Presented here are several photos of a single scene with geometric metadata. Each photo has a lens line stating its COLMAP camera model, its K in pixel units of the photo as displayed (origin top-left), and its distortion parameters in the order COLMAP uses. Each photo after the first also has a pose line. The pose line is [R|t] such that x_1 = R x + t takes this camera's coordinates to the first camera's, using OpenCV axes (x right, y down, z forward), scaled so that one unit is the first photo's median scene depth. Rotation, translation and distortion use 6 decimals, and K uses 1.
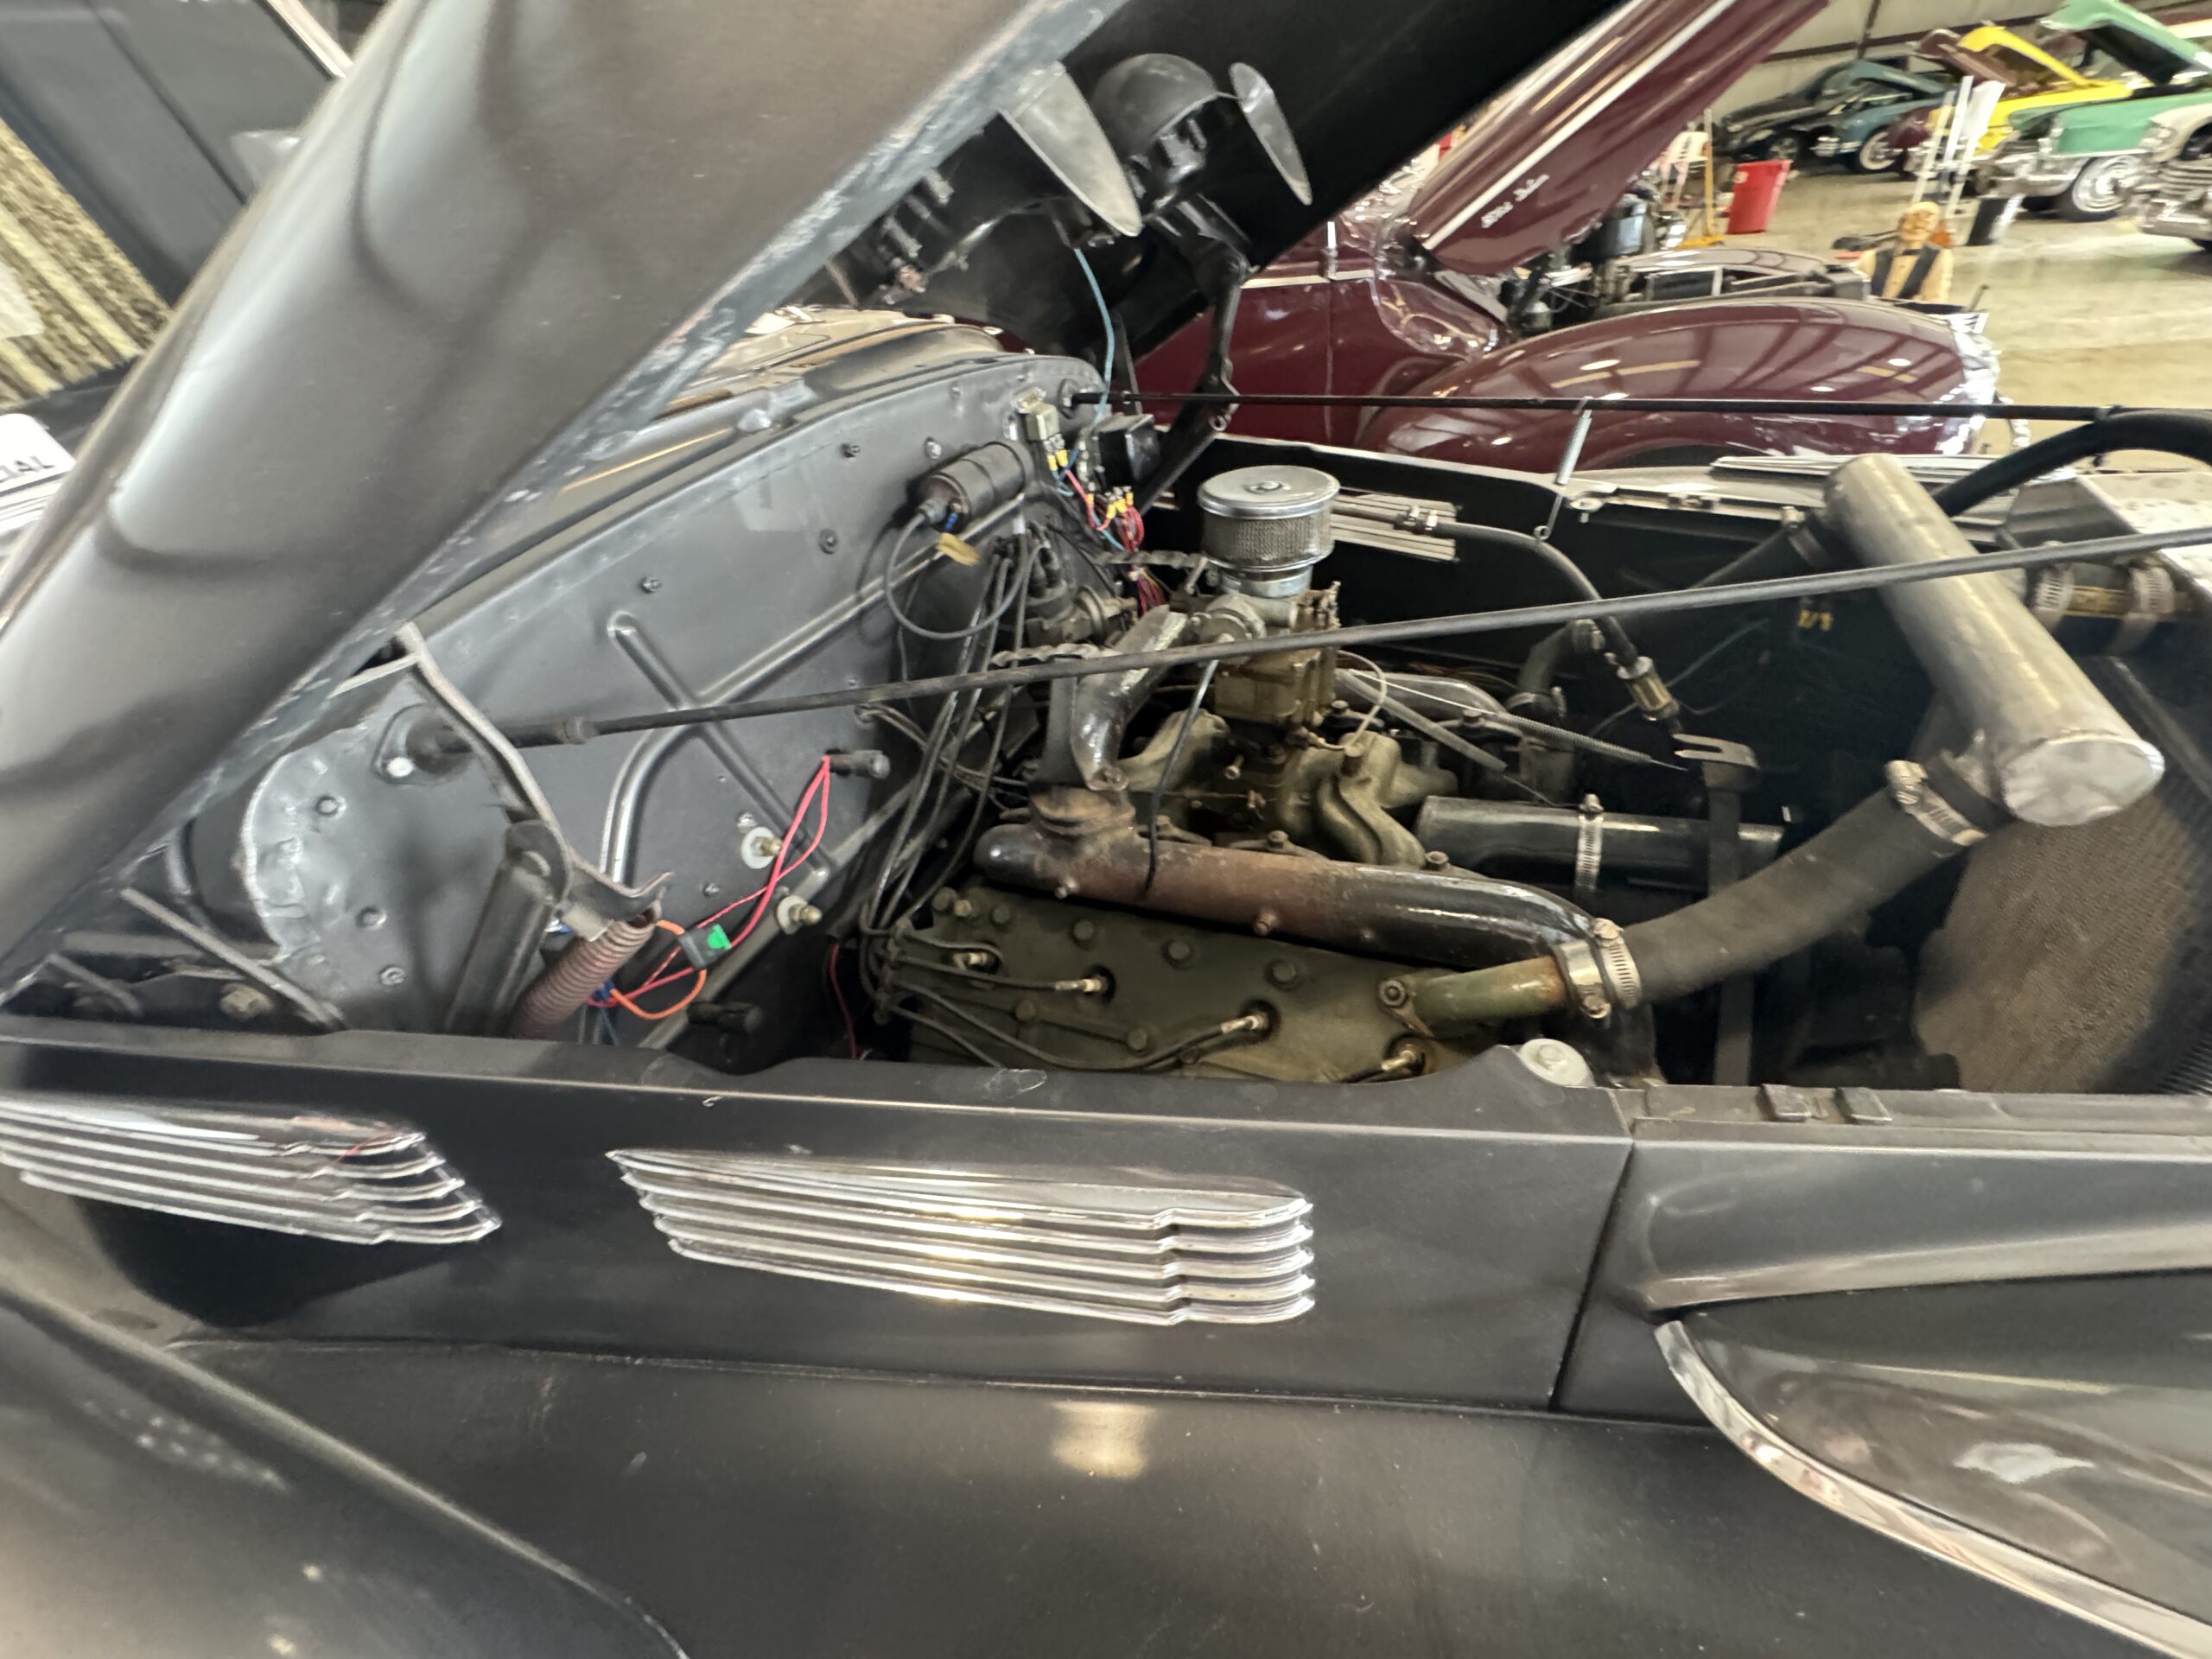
lens RADIAL K [[888.3, 0, 1104.7], [0, 888.3, 830.6], [0, 0, 1]] dist [-0.003846, -0.000154]
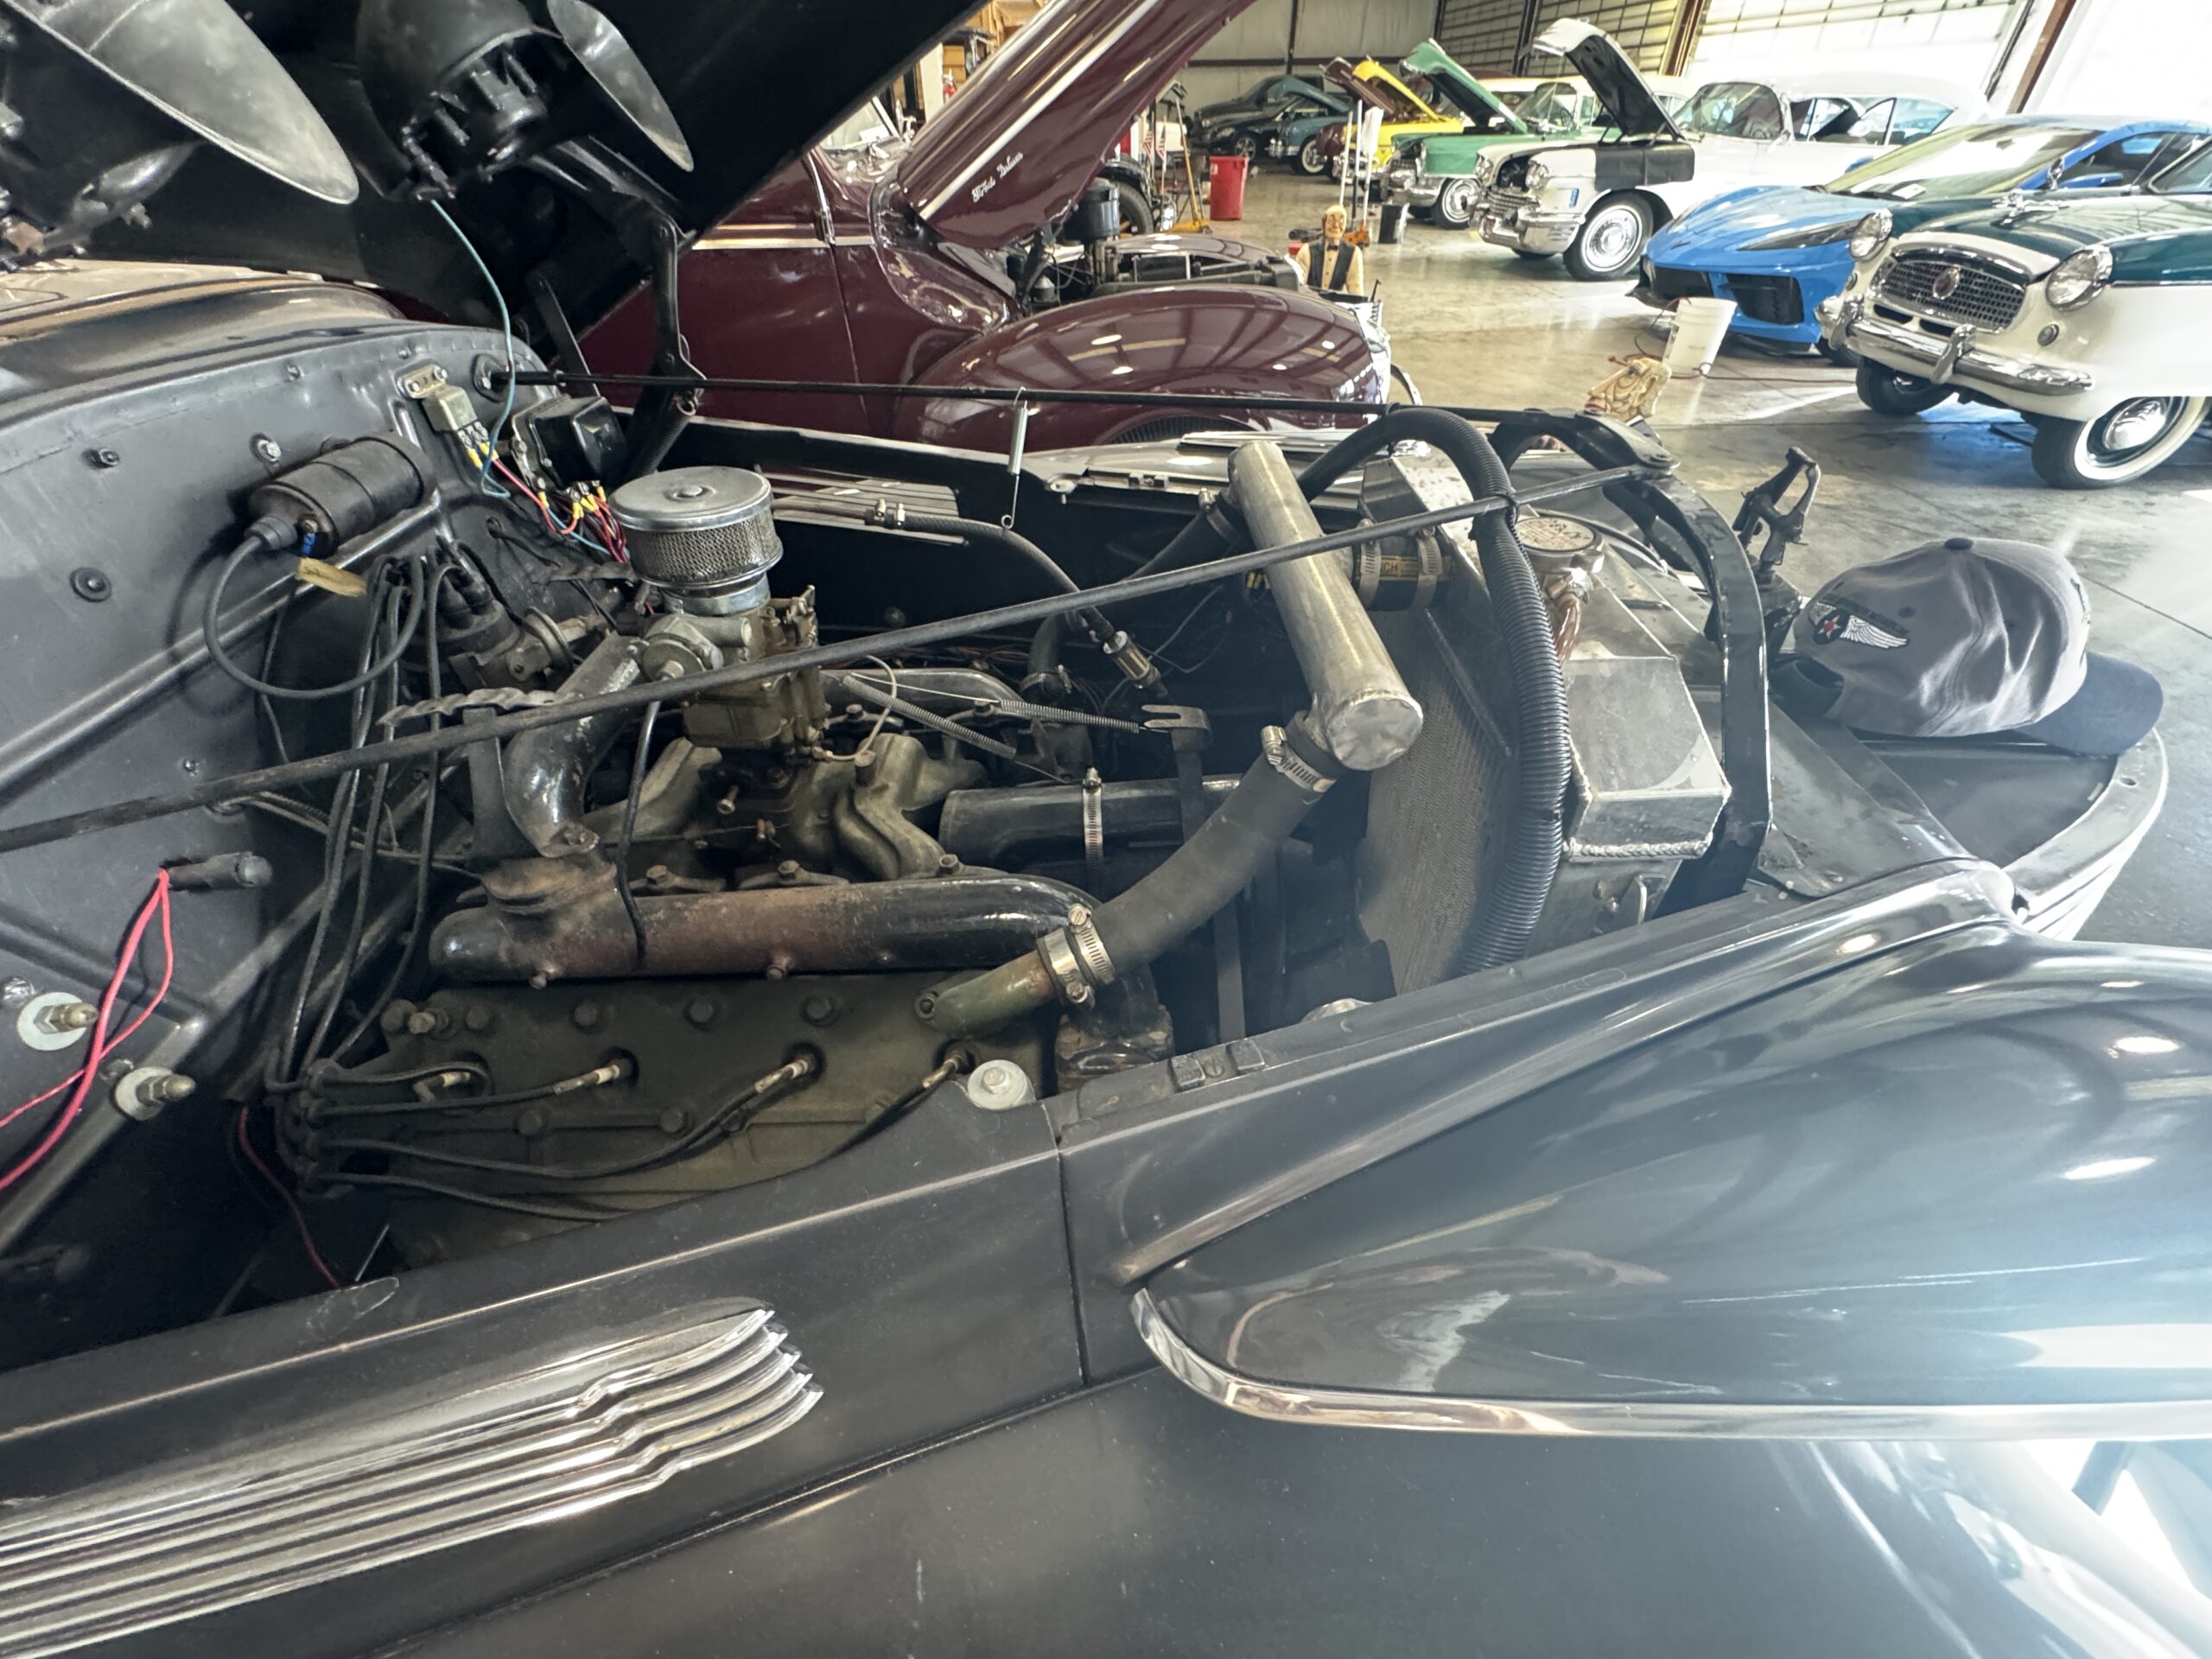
lens RADIAL K [[888.3, 0, 1104.7], [0, 888.3, 830.6], [0, 0, 1]] dist [-0.003846, -0.000154]
pose [[0.909683, -0.183315, 0.372656, 0.134710], [0.170790, 0.983050, 0.066663, -0.031594], [-0.378560, 0.003003, 0.925572, 0.009174]]
